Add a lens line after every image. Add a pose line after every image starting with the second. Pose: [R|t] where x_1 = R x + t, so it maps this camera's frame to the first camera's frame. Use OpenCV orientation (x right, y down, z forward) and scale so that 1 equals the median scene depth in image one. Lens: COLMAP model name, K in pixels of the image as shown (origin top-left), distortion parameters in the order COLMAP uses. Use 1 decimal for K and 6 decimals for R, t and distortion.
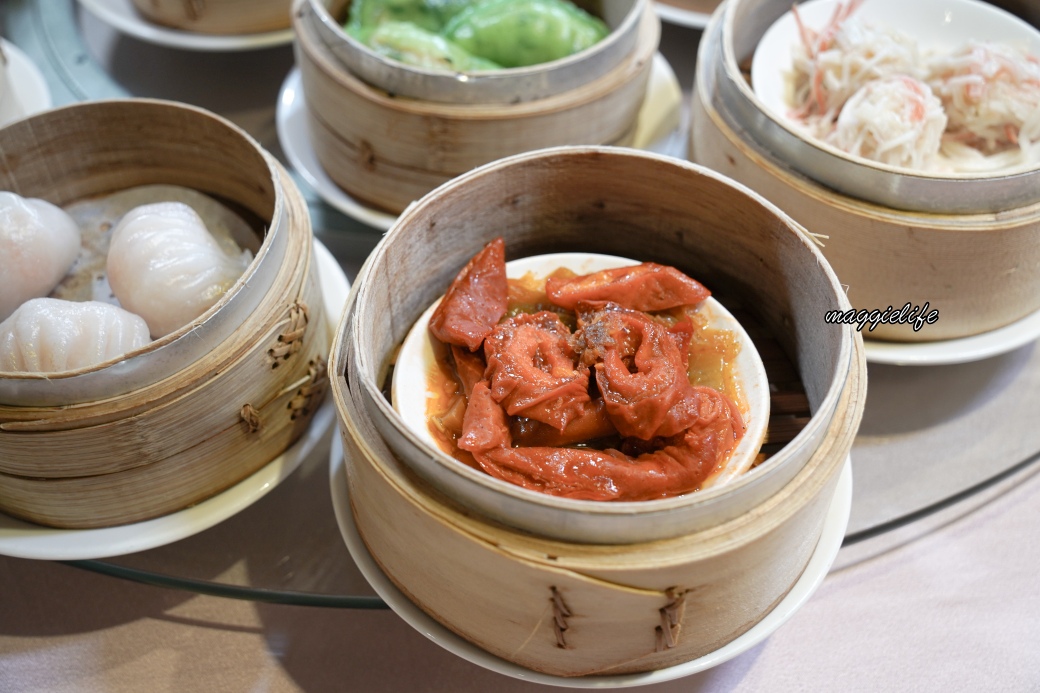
lens RADIAL K [[1273.7, 0, 517.3], [0, 1273.7, 347.4], [0, 0, 1]] dist [0.002862, 0.000000]
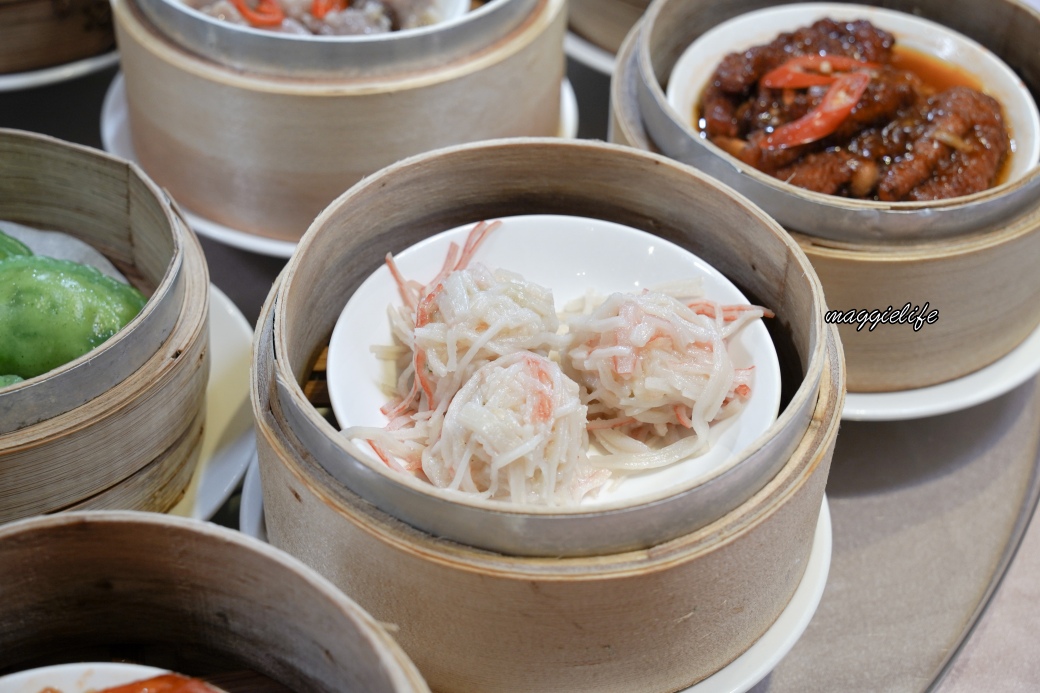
lens RADIAL K [[1811.8, 0, 516.1], [0, 1811.8, 350.7], [0, 0, 1]] dist [-0.054785, 0.000000]
pose [[0.987647, -0.085792, 0.131120, 0.173555], [0.098781, 0.990468, -0.095997, -0.124898], [-0.121634, 0.107763, 0.986708, -0.027468]]
